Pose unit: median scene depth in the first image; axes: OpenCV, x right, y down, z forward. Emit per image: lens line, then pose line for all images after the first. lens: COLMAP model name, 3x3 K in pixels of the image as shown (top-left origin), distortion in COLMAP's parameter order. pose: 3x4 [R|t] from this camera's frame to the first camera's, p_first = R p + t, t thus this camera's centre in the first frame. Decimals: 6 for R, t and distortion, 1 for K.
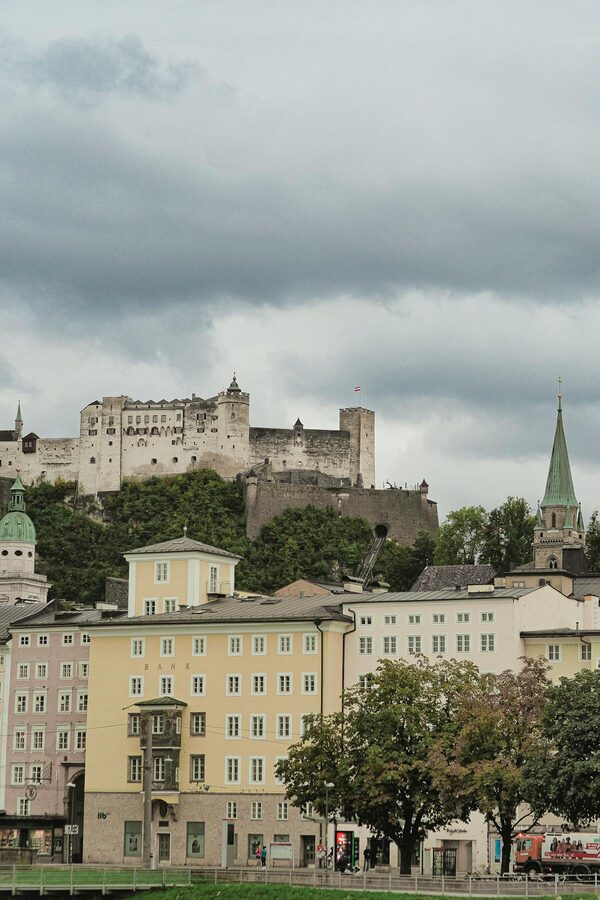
lens RADIAL K [[2579.9, 0, 278.8], [0, 2579.9, 473.2], [0, 0, 1]] dist [0.112931, 0.000000]
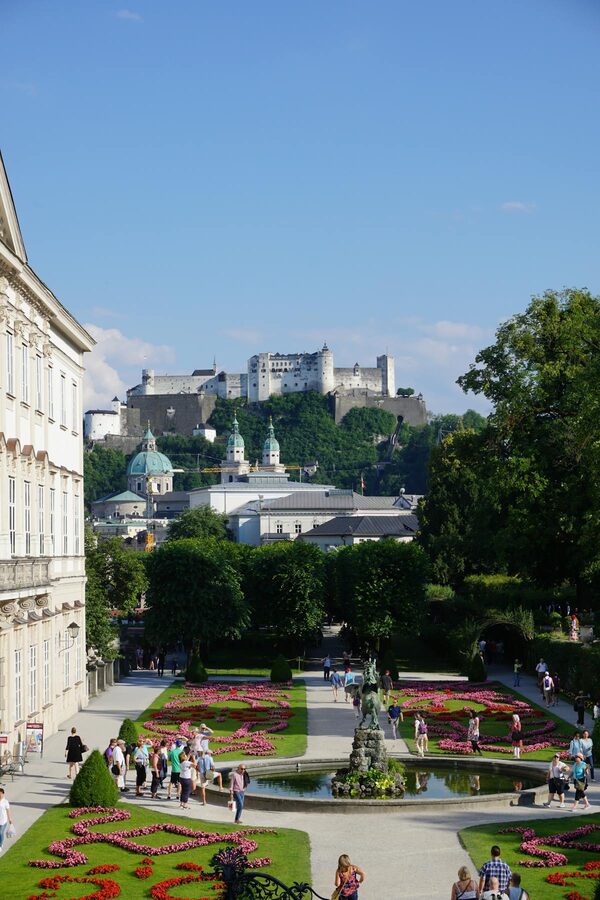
lens RADIAL K [[1910.1, 0, 294.0], [0, 1910.1, 448.9], [0, 0, 1]] dist [0.174938, 0.000000]
pose [[0.999319, -0.022644, 0.029150, -0.087036], [0.020167, 0.996376, 0.082628, -0.078725], [-0.030916, -0.081983, 0.996154, -0.493239]]
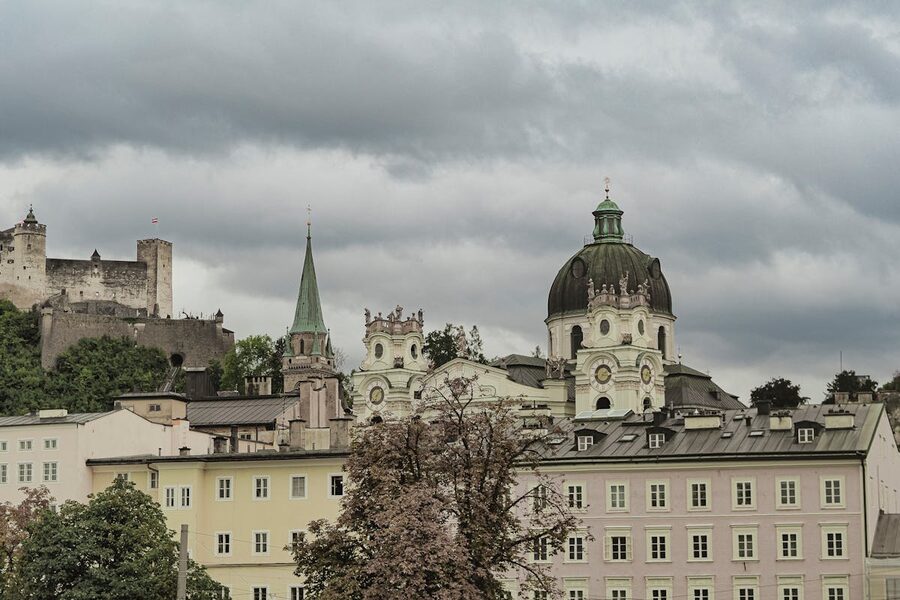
lens RADIAL K [[2466.3, 0, 436.2], [0, 2466.3, 265.9], [0, 0, 1]] dist [0.113039, 0.000000]
pose [[0.992694, -0.001968, 0.120643, 0.023443], [0.003940, 0.999862, -0.016110, 0.001328], [-0.120594, 0.016468, 0.992565, 0.019981]]
